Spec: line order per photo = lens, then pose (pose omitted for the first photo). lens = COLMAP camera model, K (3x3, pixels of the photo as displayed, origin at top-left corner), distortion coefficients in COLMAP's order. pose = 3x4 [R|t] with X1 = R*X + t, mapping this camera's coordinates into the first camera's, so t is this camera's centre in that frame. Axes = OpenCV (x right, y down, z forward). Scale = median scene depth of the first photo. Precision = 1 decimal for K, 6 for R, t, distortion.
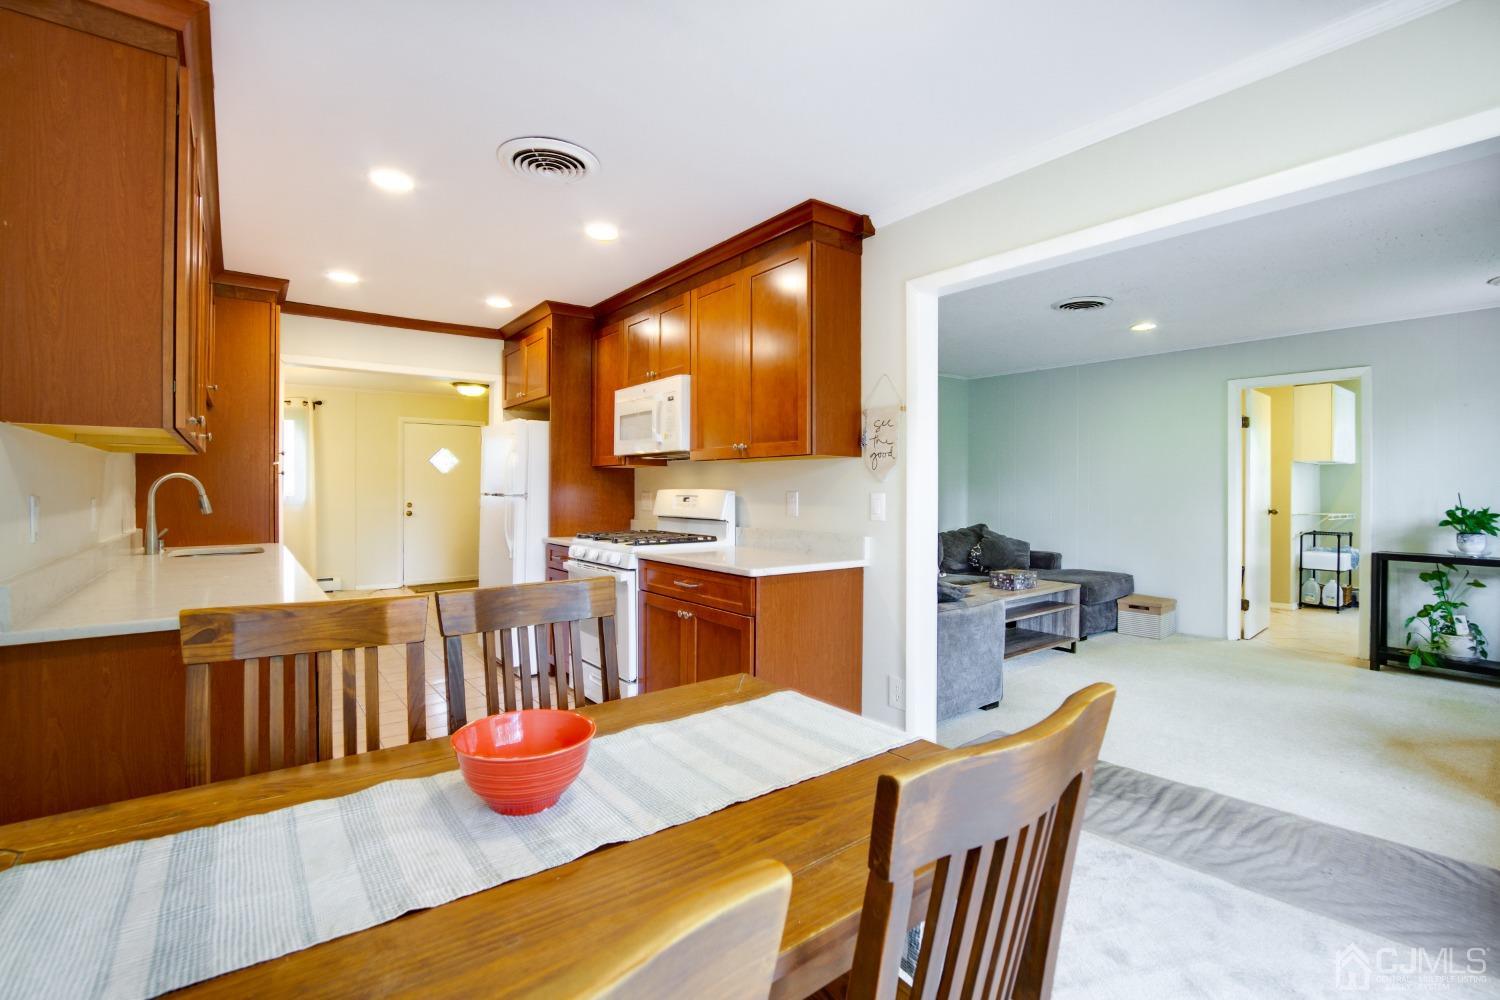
lens RADIAL K [[665.3, 0, 740.2], [0, 665.3, 485.6], [0, 0, 1]] dist [-0.019304, 0.000250]
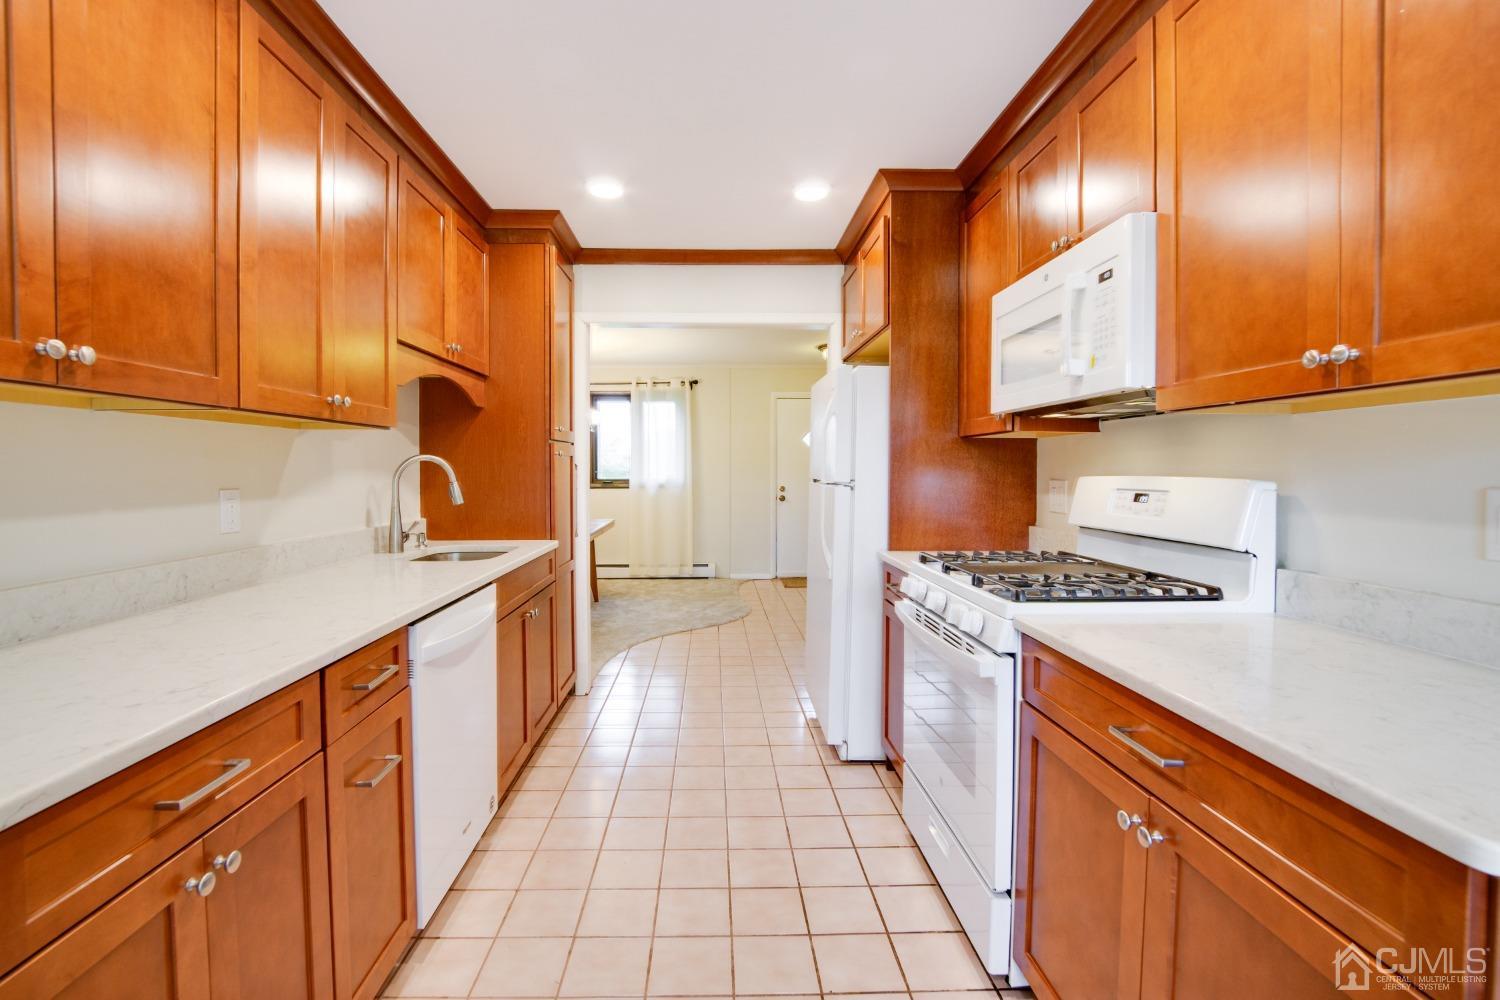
lens RADIAL K [[665.3, 0, 740.2], [0, 665.3, 485.6], [0, 0, 1]] dist [-0.019304, 0.000250]
pose [[0.818839, 0.013377, -0.573867, -0.040727], [0.003289, 0.999603, 0.027995, -0.002001], [0.574014, -0.024811, 0.818470, 0.410234]]
